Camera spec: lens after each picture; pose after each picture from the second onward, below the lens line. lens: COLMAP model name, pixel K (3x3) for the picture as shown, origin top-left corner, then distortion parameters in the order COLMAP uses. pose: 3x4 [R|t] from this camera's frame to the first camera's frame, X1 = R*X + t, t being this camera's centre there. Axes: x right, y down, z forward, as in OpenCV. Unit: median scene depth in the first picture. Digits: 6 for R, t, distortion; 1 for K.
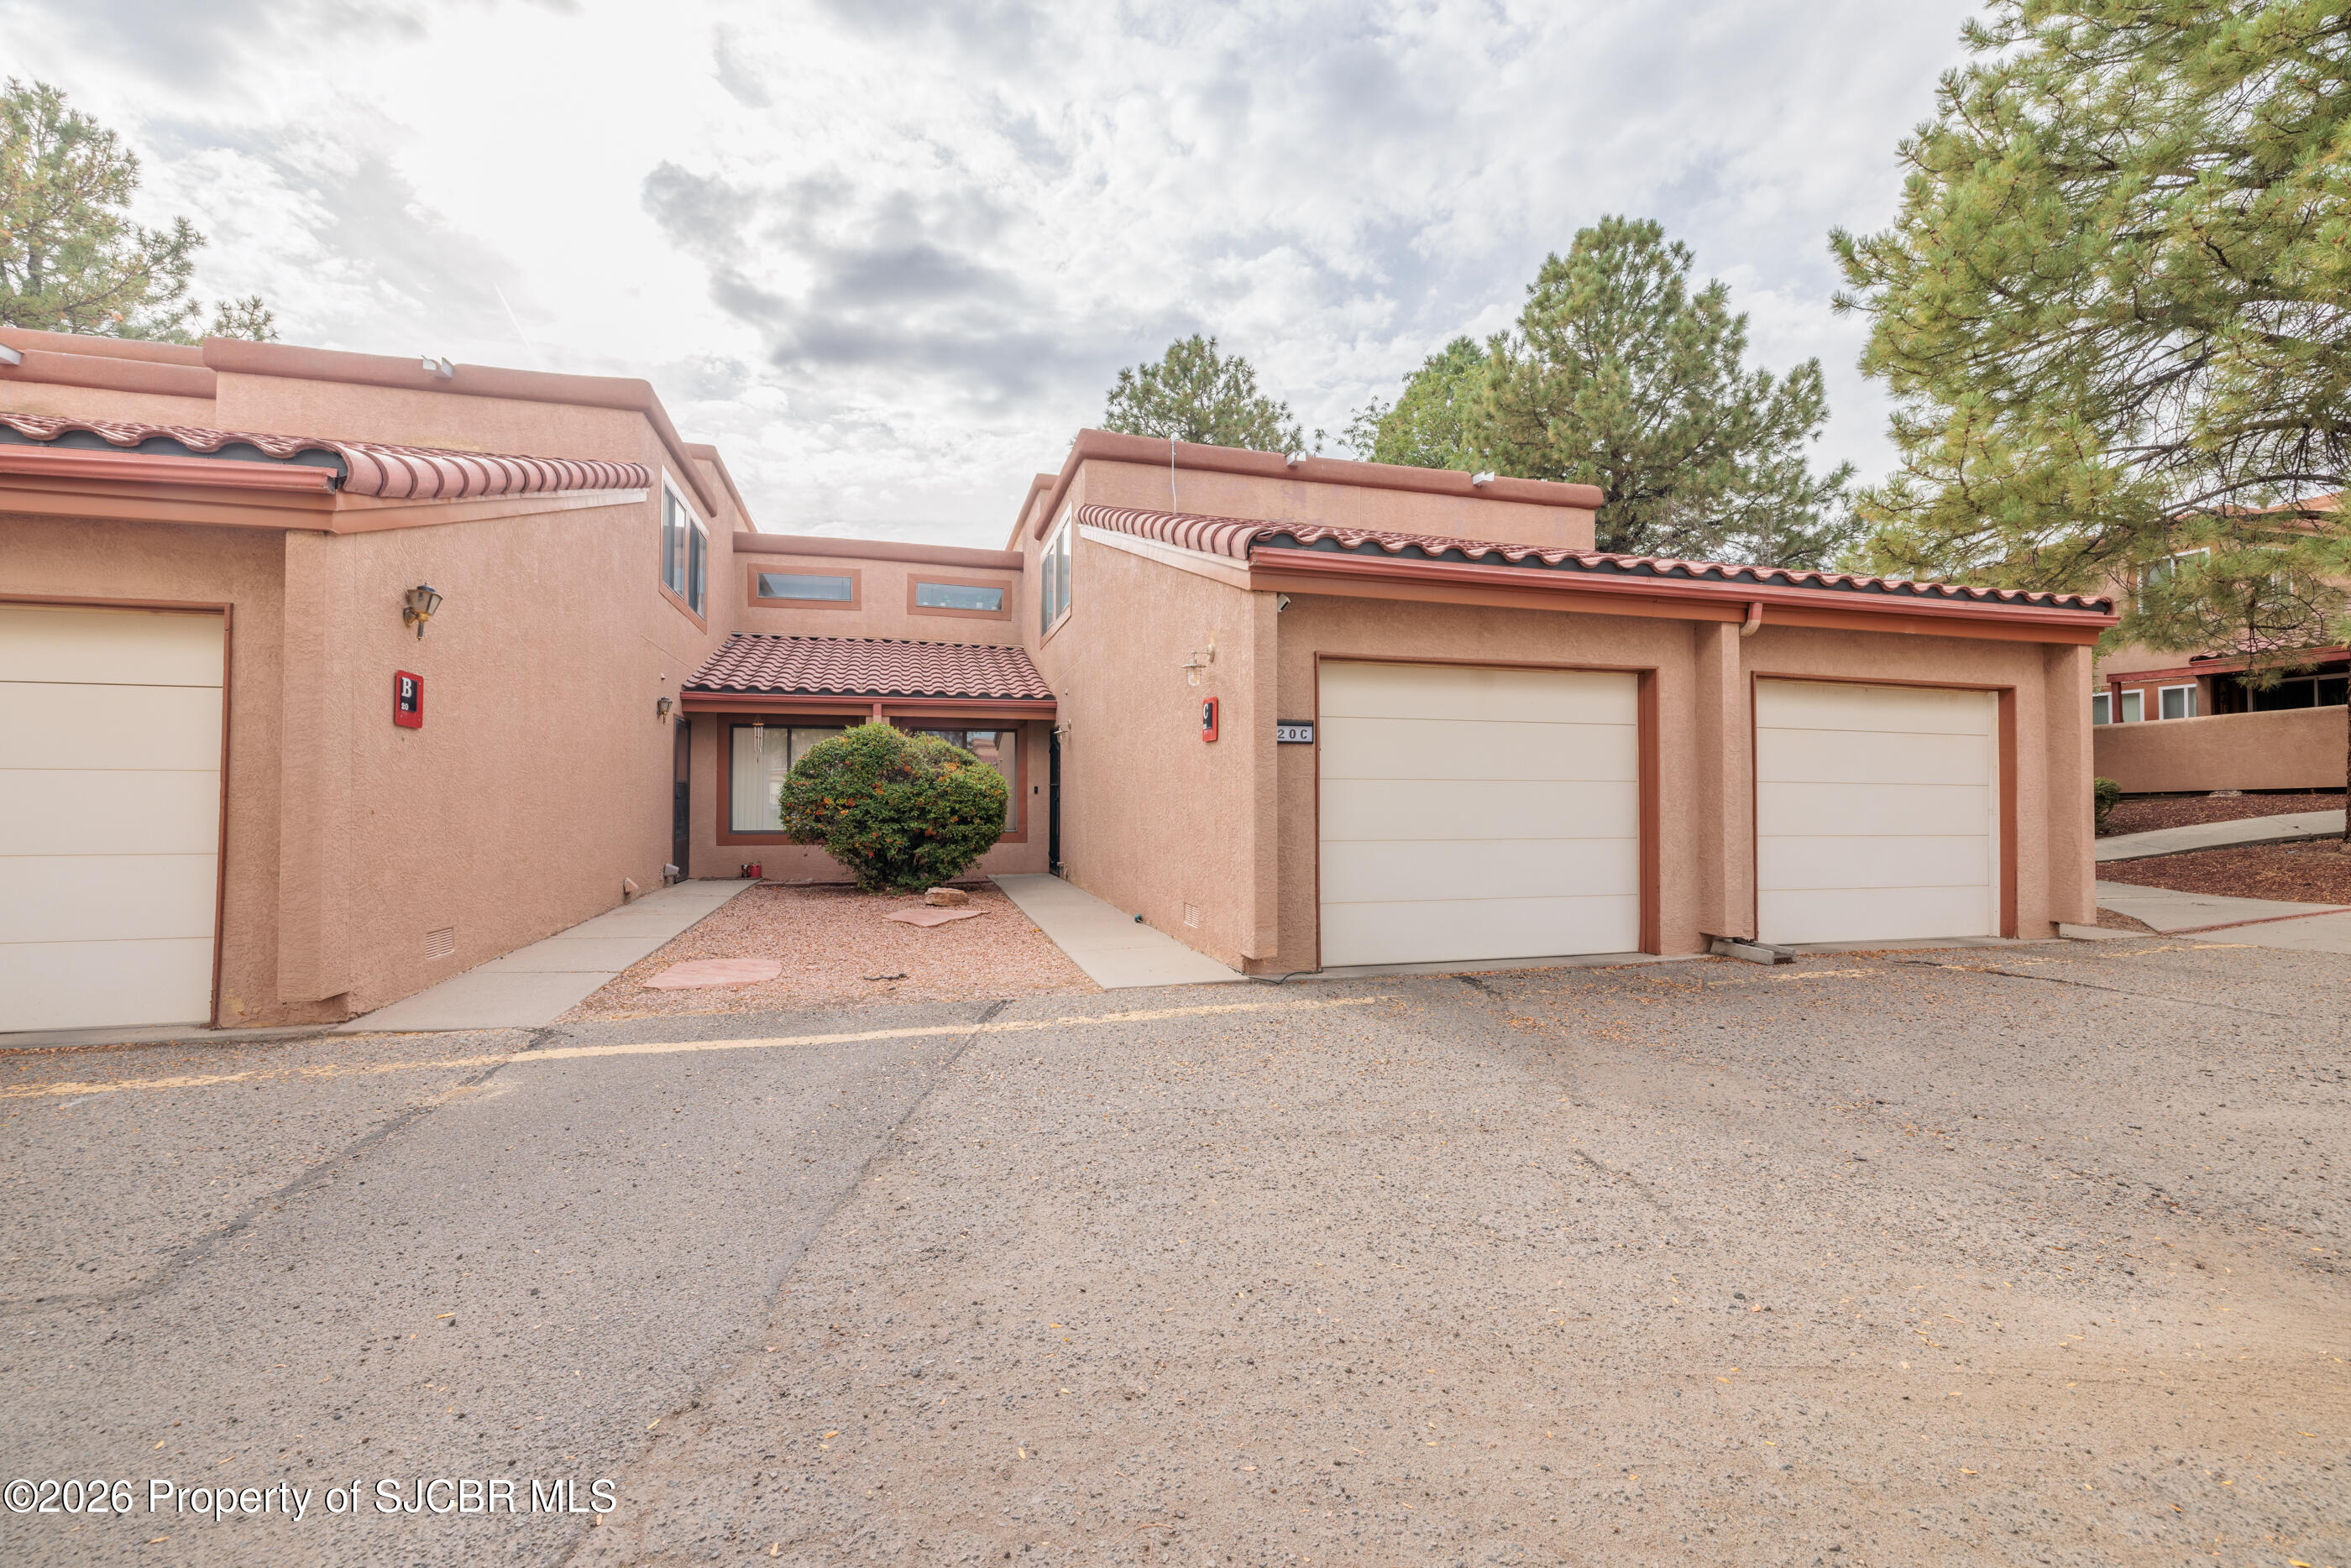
lens RADIAL K [[981.0, 0, 1179.1], [0, 981.0, 774.3], [0, 0, 1]] dist [0.003017, 0.000028]
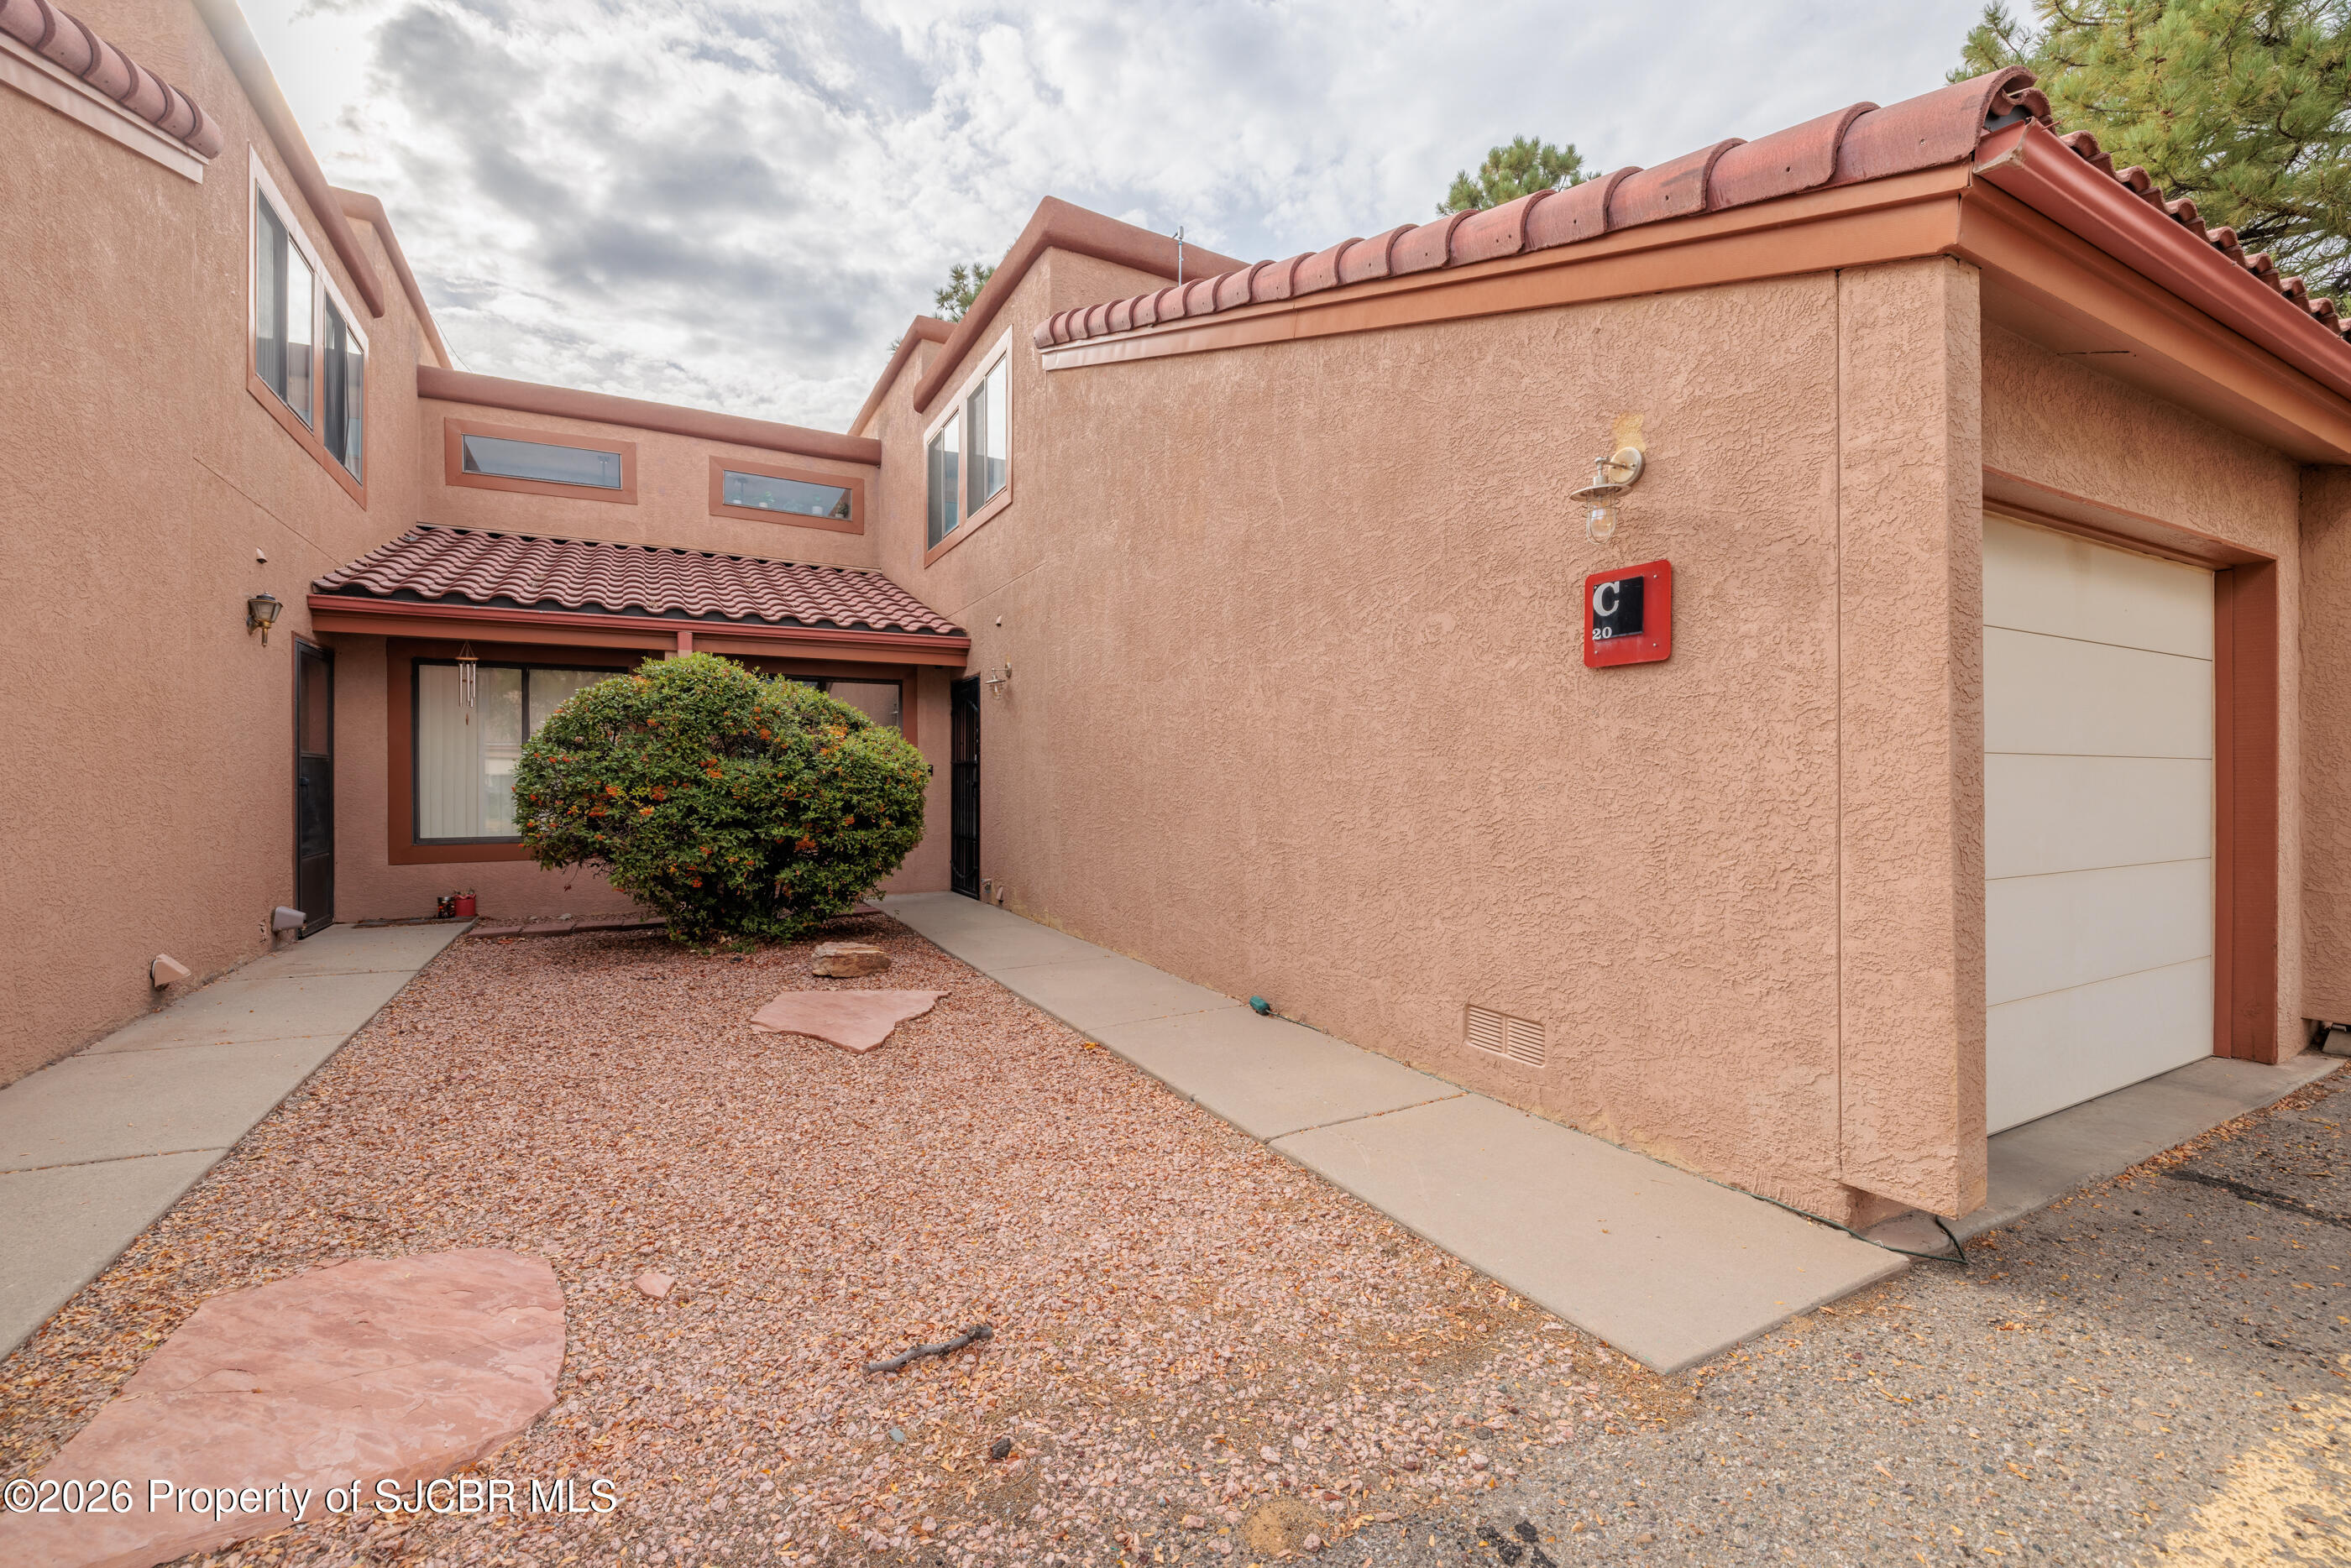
lens RADIAL K [[981.0, 0, 1179.1], [0, 981.0, 774.3], [0, 0, 1]] dist [0.003017, 0.000028]
pose [[0.975042, -0.001110, 0.222017, -0.143517], [-0.003864, 0.999751, 0.021965, 0.003742], [-0.221986, -0.022275, 0.974795, 0.329663]]
